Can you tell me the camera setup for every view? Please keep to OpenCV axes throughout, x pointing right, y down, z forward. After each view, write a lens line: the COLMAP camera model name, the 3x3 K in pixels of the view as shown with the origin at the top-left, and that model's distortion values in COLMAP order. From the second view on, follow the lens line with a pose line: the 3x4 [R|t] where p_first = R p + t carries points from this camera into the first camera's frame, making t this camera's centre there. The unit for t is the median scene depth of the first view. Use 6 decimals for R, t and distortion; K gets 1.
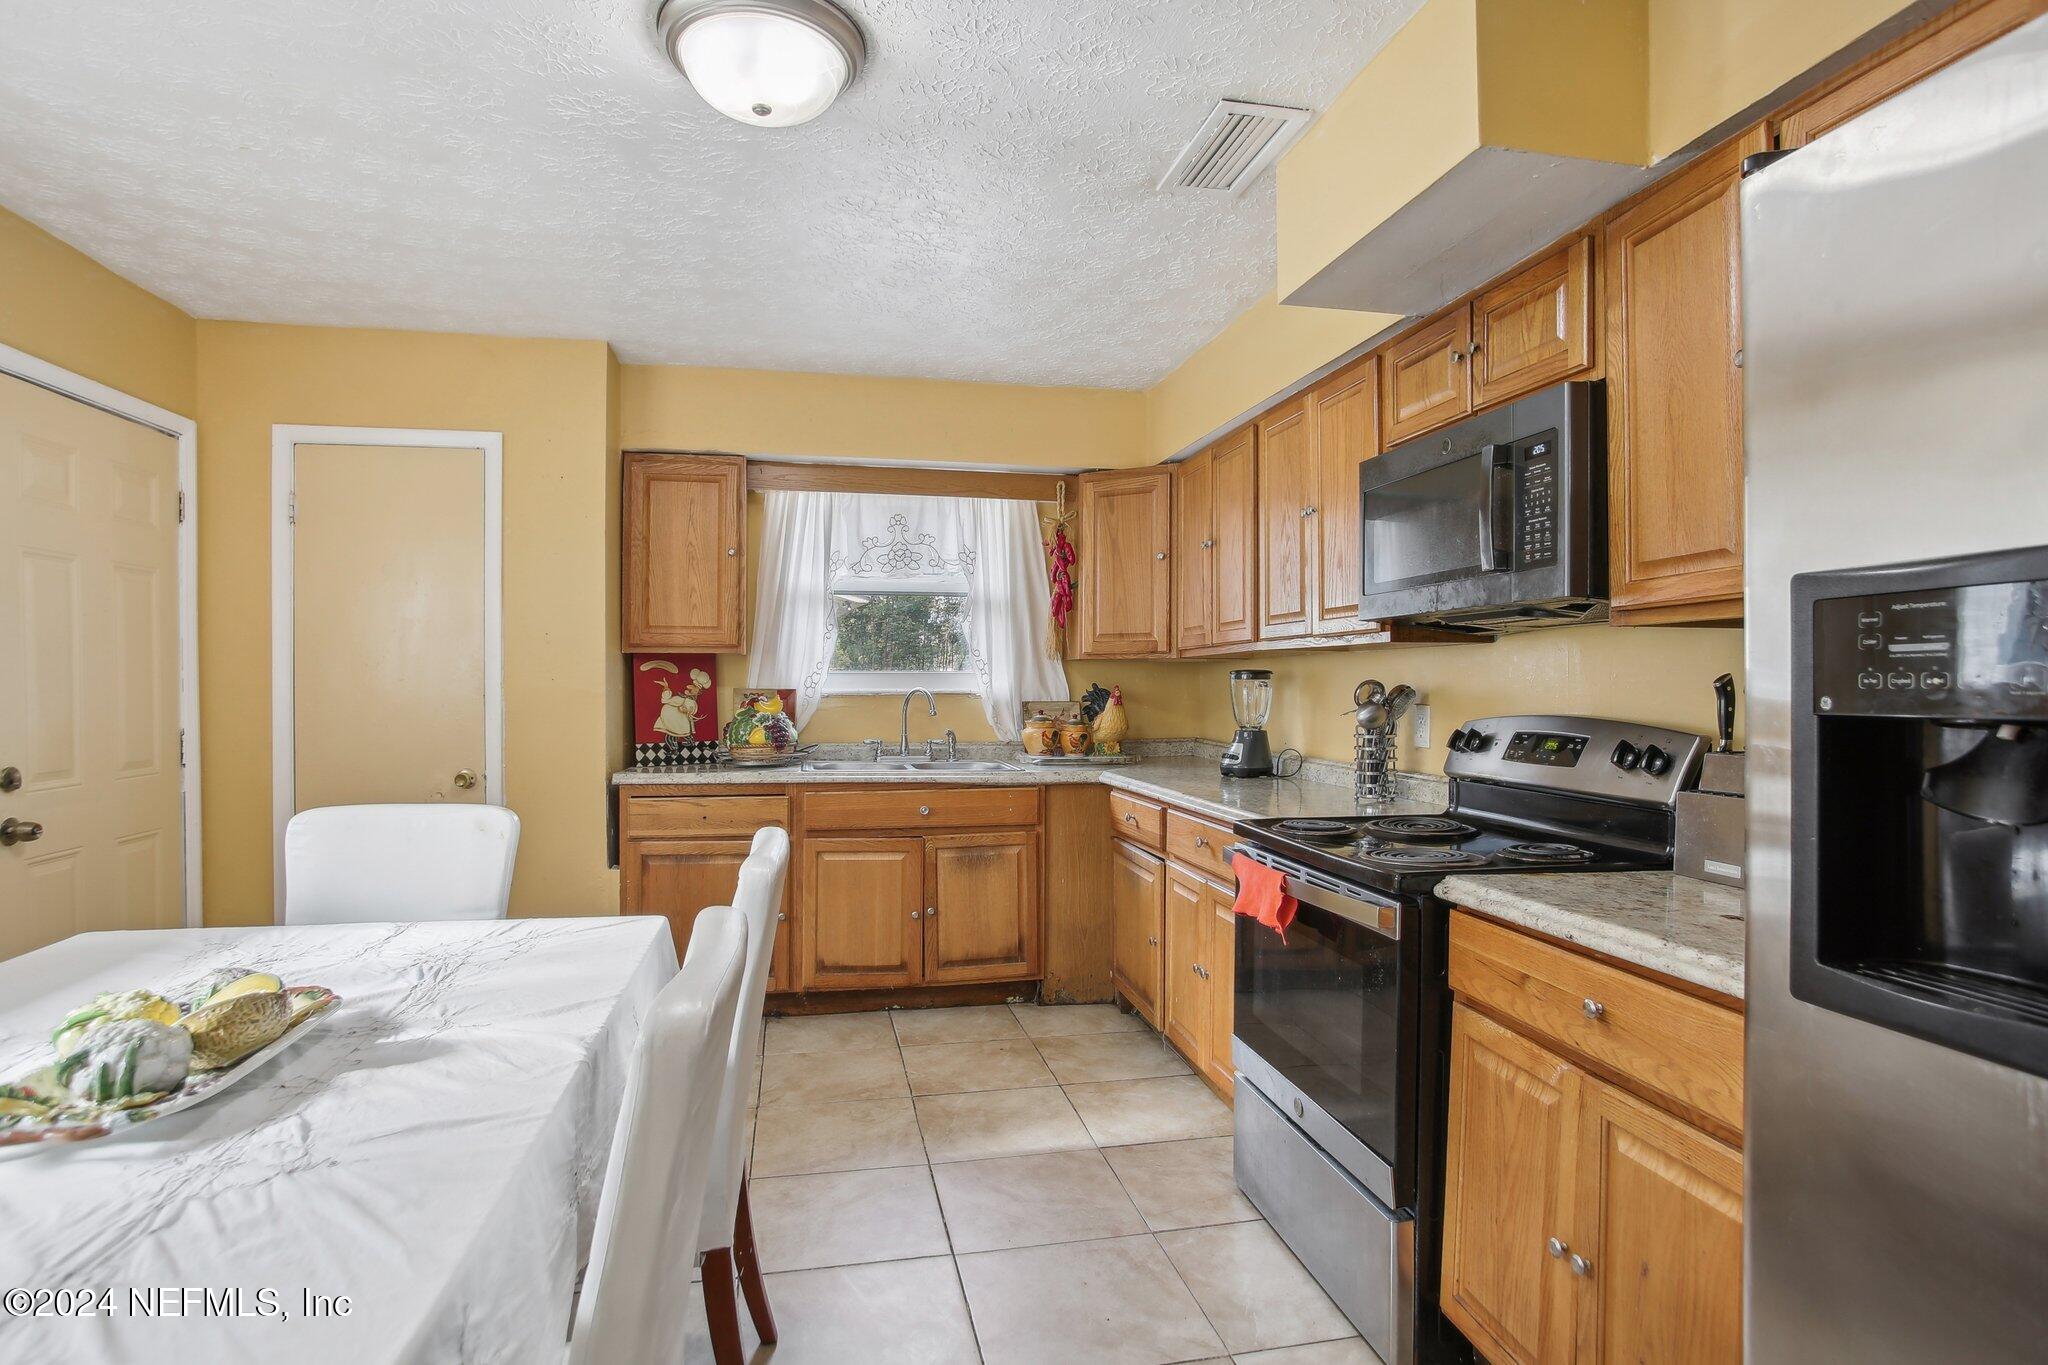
lens RADIAL K [[1080.1, 0, 1029.1], [0, 1080.1, 685.5], [0, 0, 1]] dist [-0.066249, 0.027206]
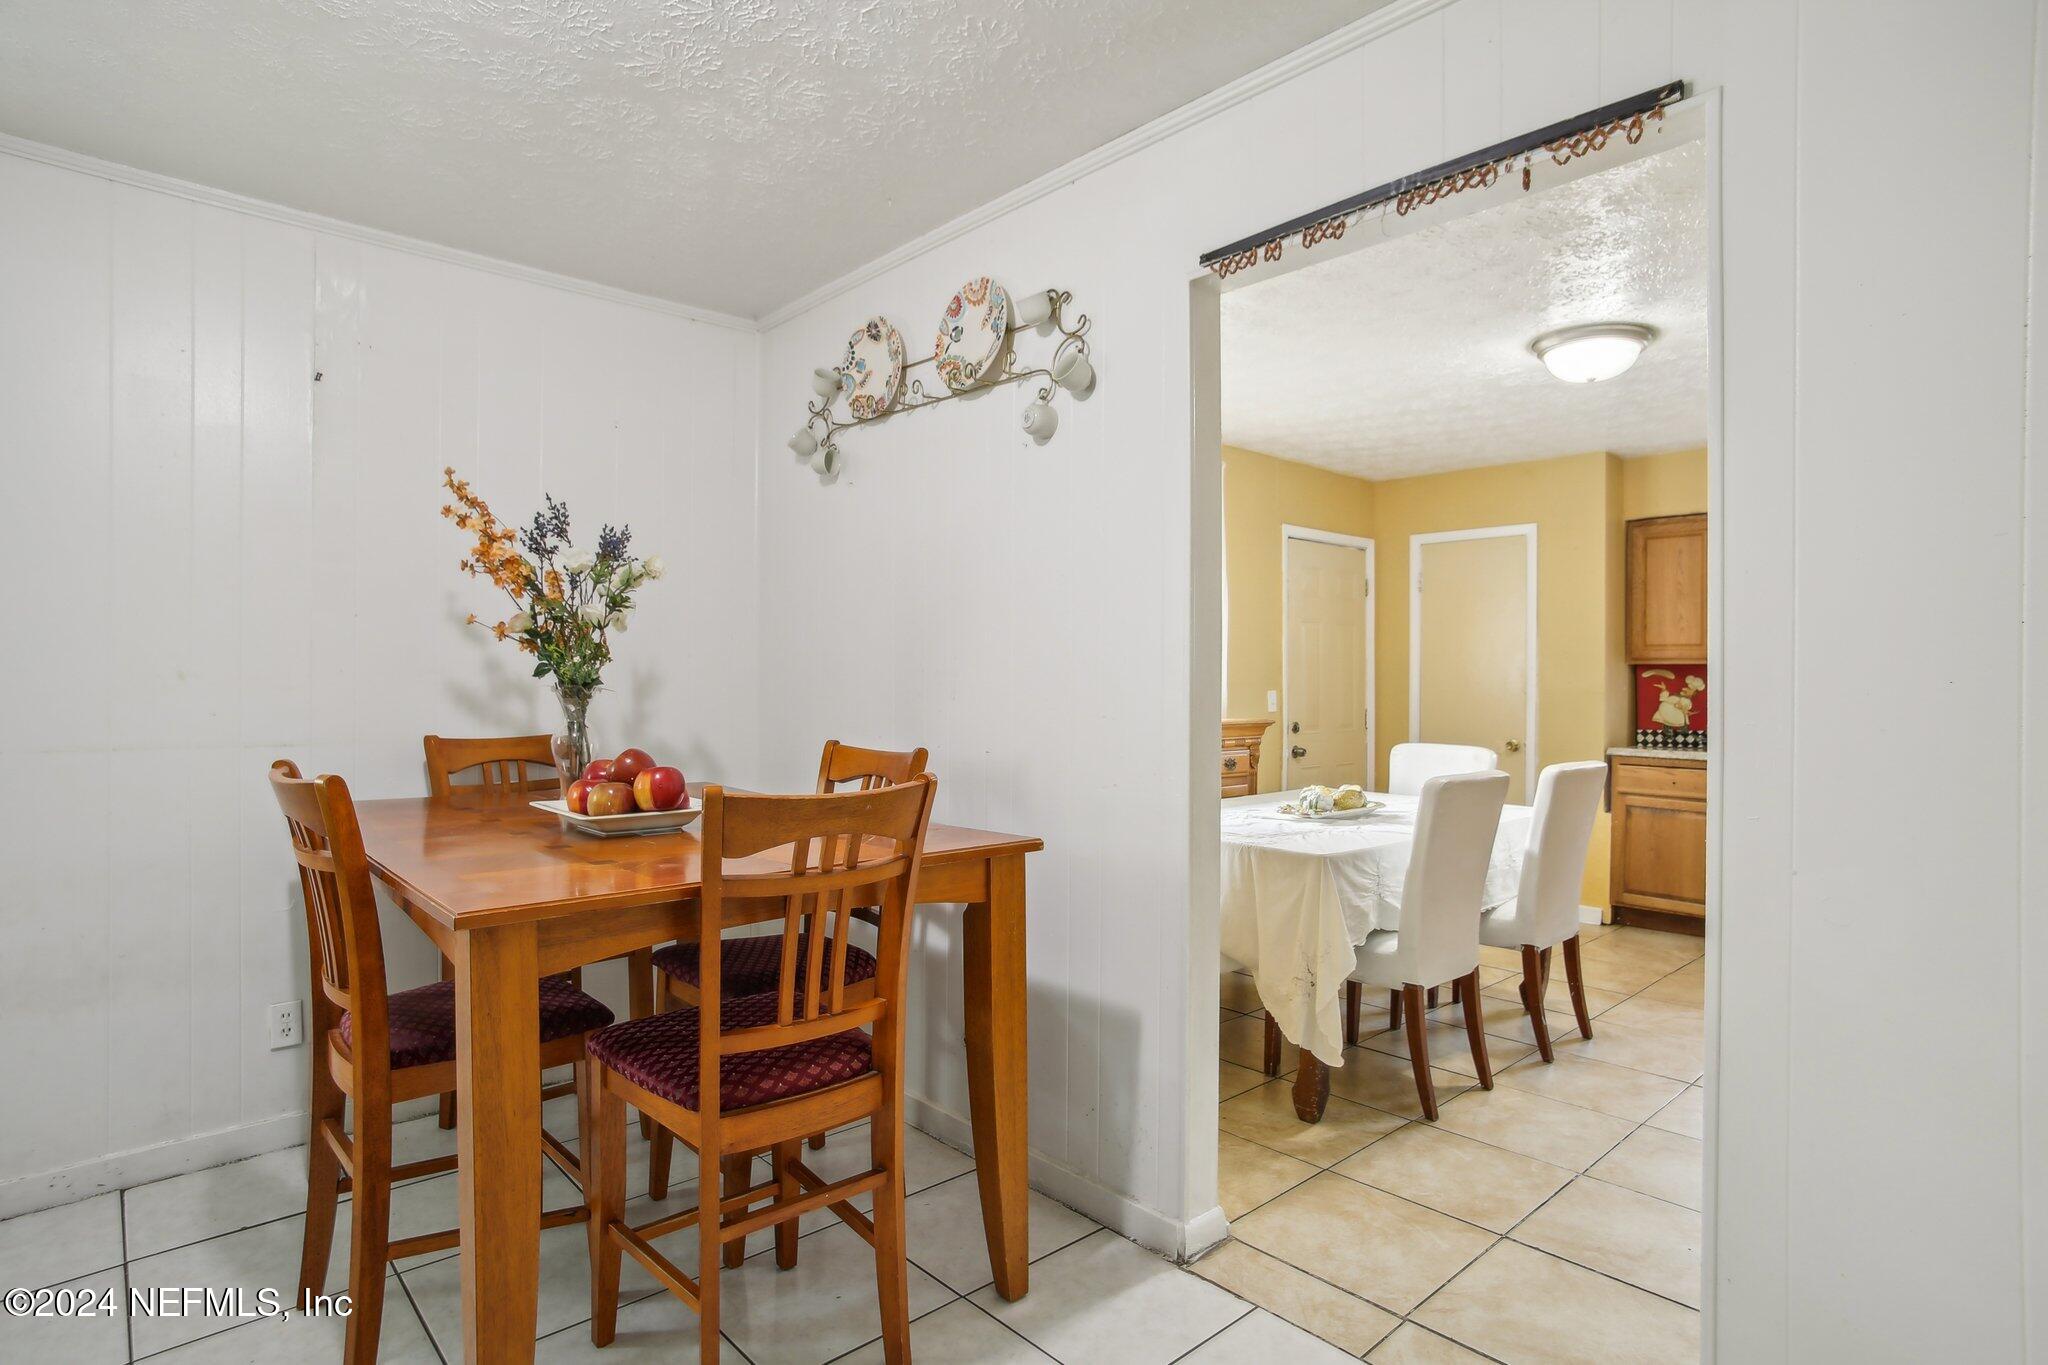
lens RADIAL K [[1080.1, 0, 1006.5], [0, 1080.1, 687.3], [0, 0, 1]] dist [-0.066249, 0.027206]
pose [[0.501607, 0.006382, -0.865072, 0.435520], [-0.012777, 0.999918, -0.000032, 0.010768], [0.865001, 0.011069, 0.501647, -0.427491]]
